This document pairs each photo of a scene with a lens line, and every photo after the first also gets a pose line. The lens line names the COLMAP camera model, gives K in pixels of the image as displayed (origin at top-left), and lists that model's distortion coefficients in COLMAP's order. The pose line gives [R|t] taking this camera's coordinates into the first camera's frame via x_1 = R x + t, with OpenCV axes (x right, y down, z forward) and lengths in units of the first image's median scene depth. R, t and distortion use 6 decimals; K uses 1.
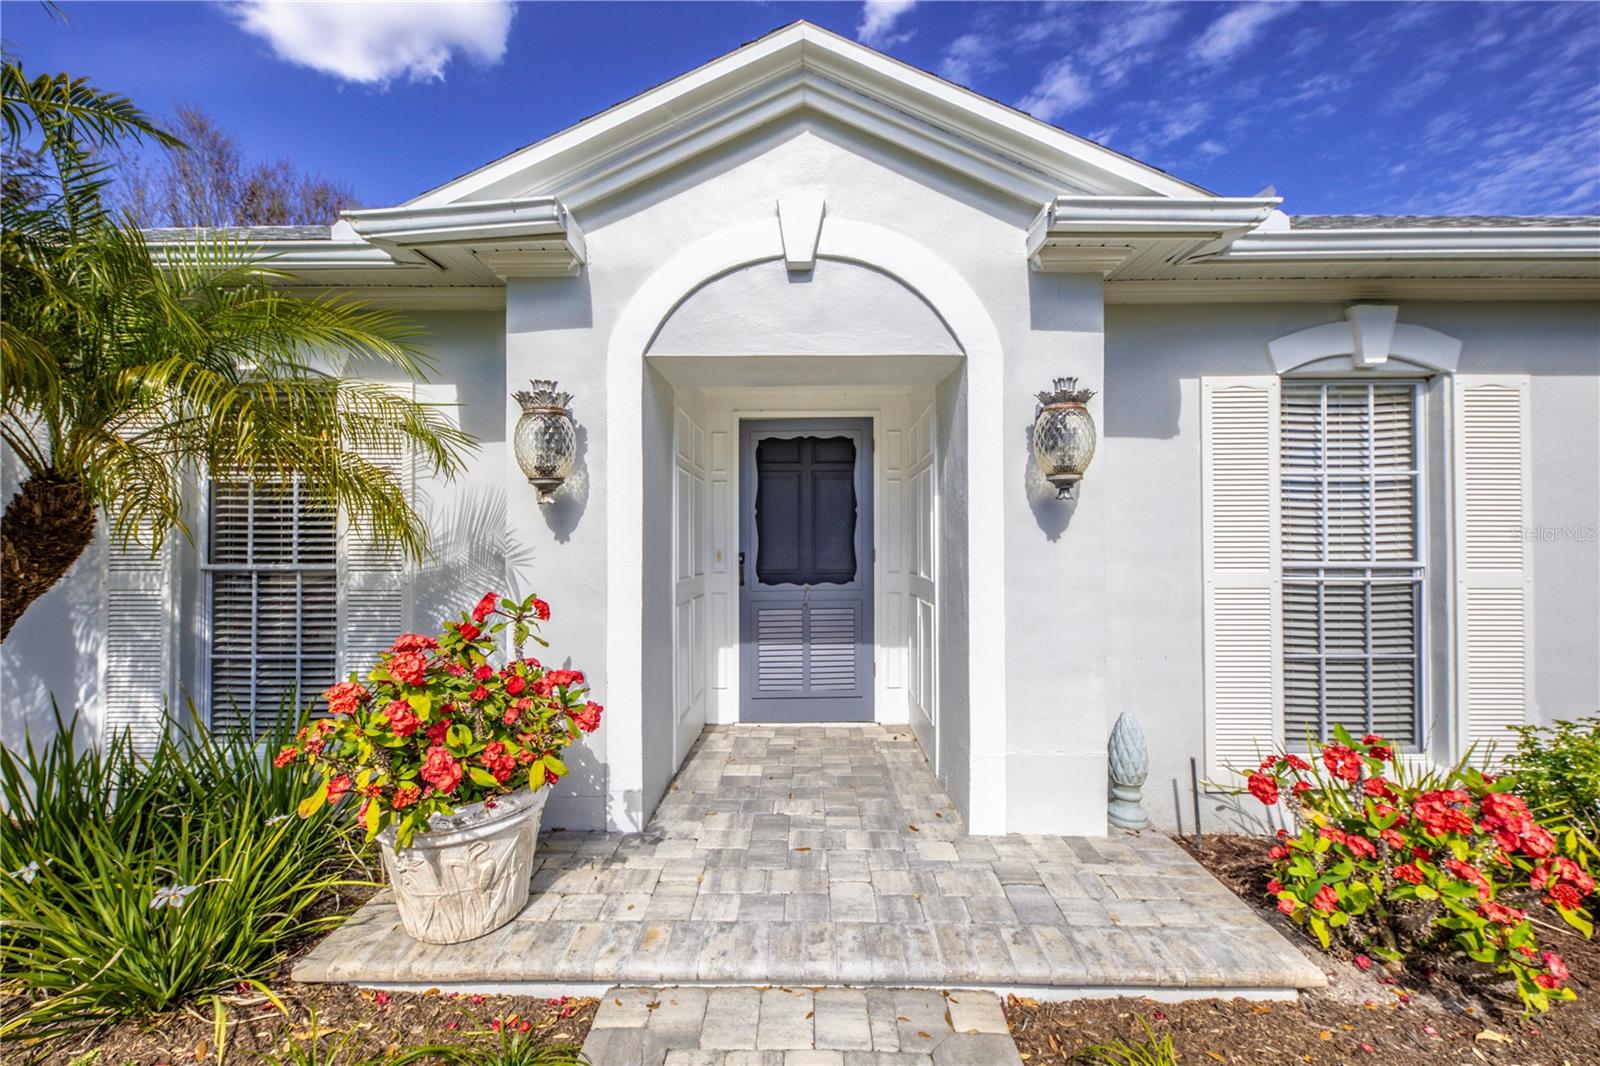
lens RADIAL K [[680.8, 0, 801.1], [0, 680.8, 531.0], [0, 0, 1]] dist [0.012013, -0.003406]
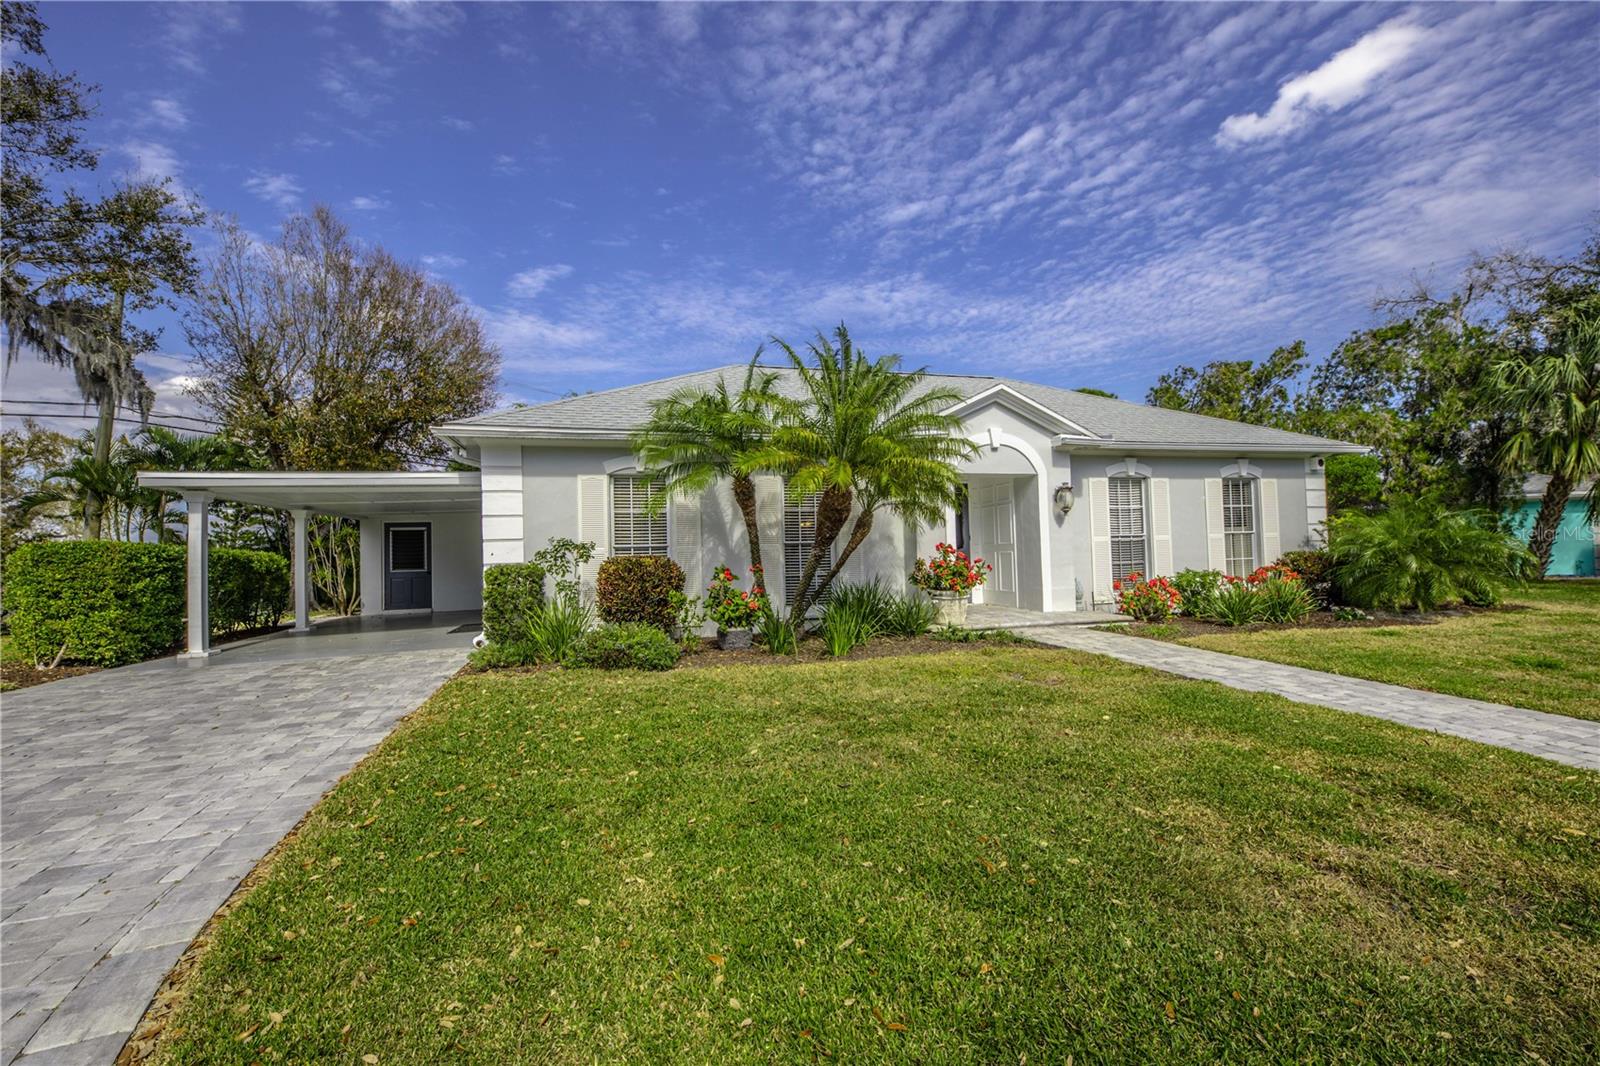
lens RADIAL K [[680.8, 0, 800.9], [0, 680.8, 528.4], [0, 0, 1]] dist [0.012013, -0.003406]
pose [[0.955699, -0.014391, 0.293993, -1.731517], [0.023435, 0.999354, -0.027261, 0.073686], [-0.293411, 0.032943, 0.955419, -1.744197]]
